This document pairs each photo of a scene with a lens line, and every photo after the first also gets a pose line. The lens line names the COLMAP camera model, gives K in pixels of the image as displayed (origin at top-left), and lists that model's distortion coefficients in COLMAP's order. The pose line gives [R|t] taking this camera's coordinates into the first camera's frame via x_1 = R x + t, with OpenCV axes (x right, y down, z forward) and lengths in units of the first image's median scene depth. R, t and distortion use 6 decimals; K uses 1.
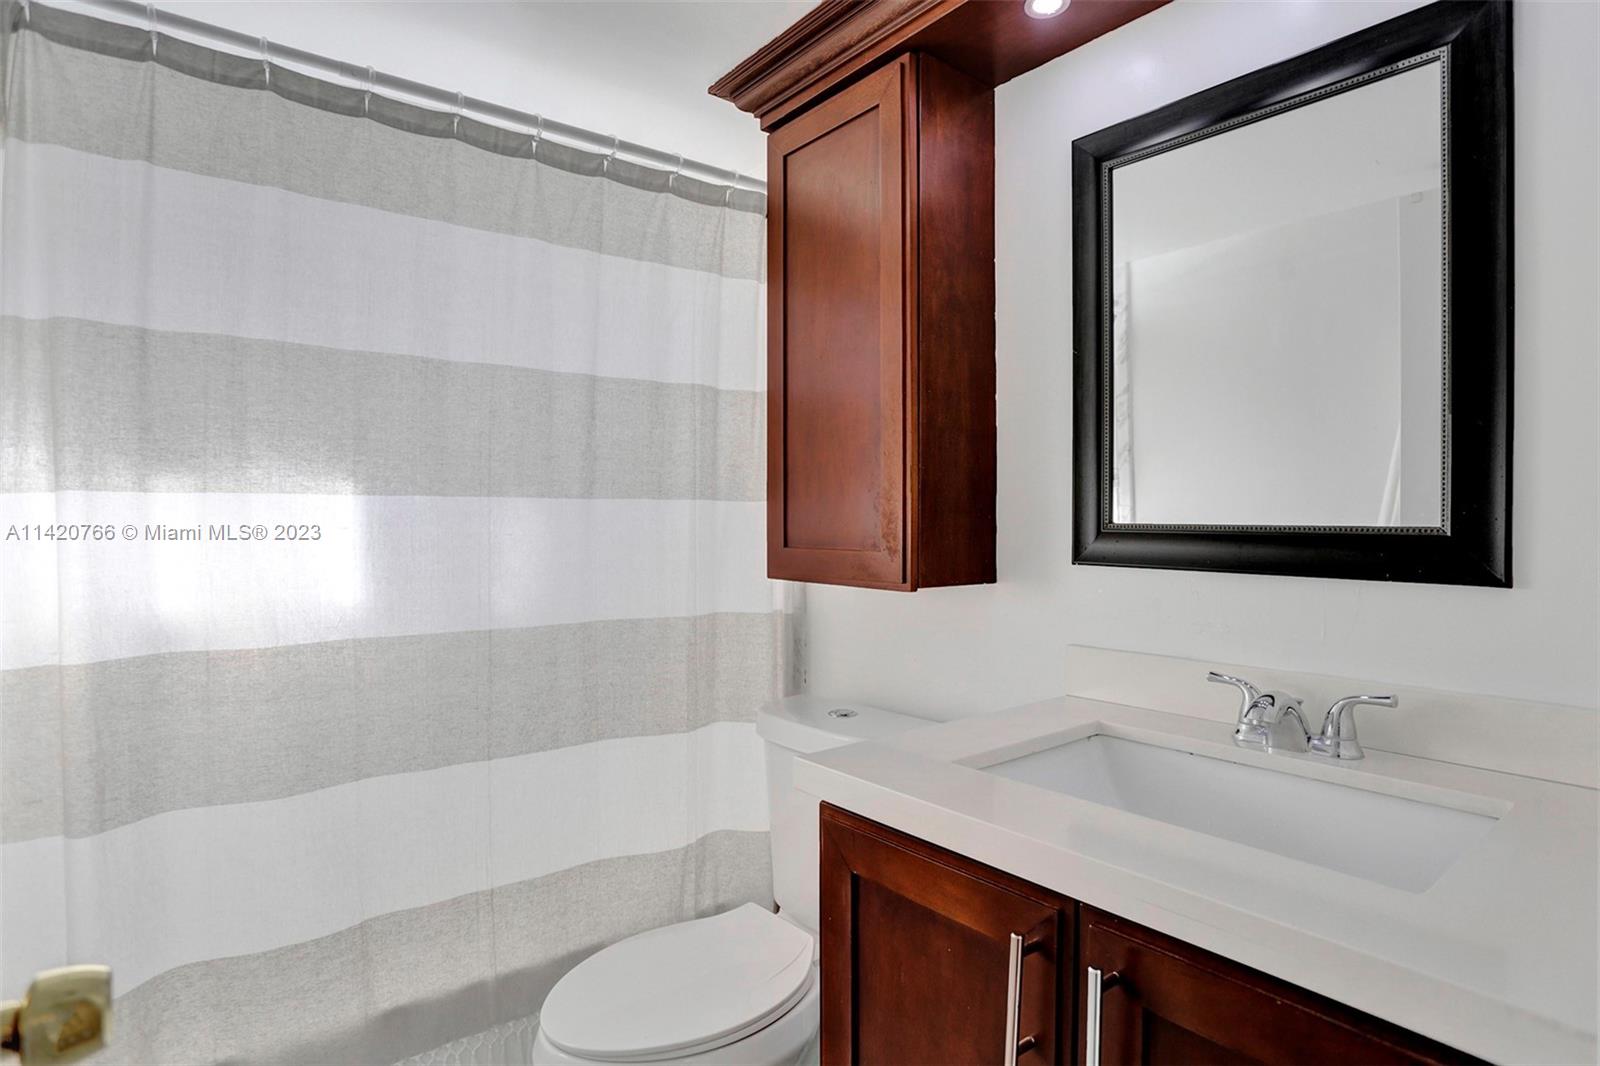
lens RADIAL K [[806.6, 0, 792.3], [0, 806.6, 510.6], [0, 0, 1]] dist [-0.088333, 0.038399]
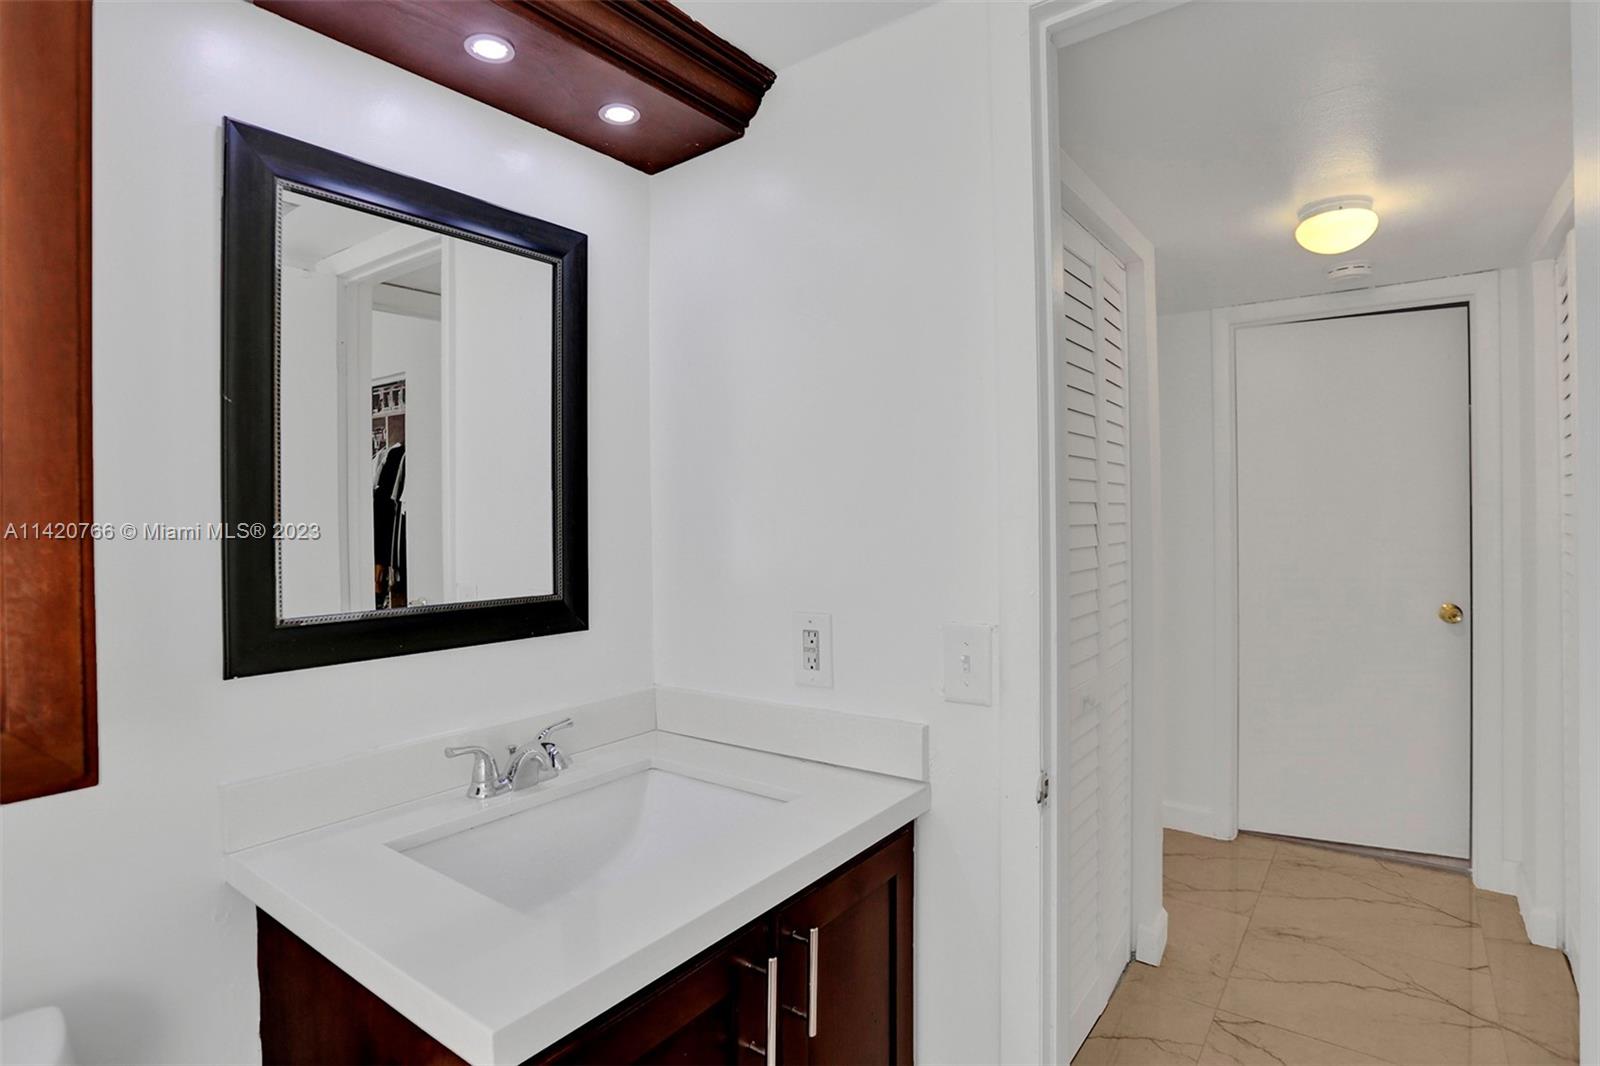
lens RADIAL K [[806.6, 0, 792.3], [0, 806.6, 510.6], [0, 0, 1]] dist [-0.088333, 0.038399]
pose [[-0.231735, -0.005925, 0.972761, -0.681969], [0.000295, 0.999981, 0.006162, -0.137108], [-0.972779, 0.001715, -0.231729, 0.897064]]
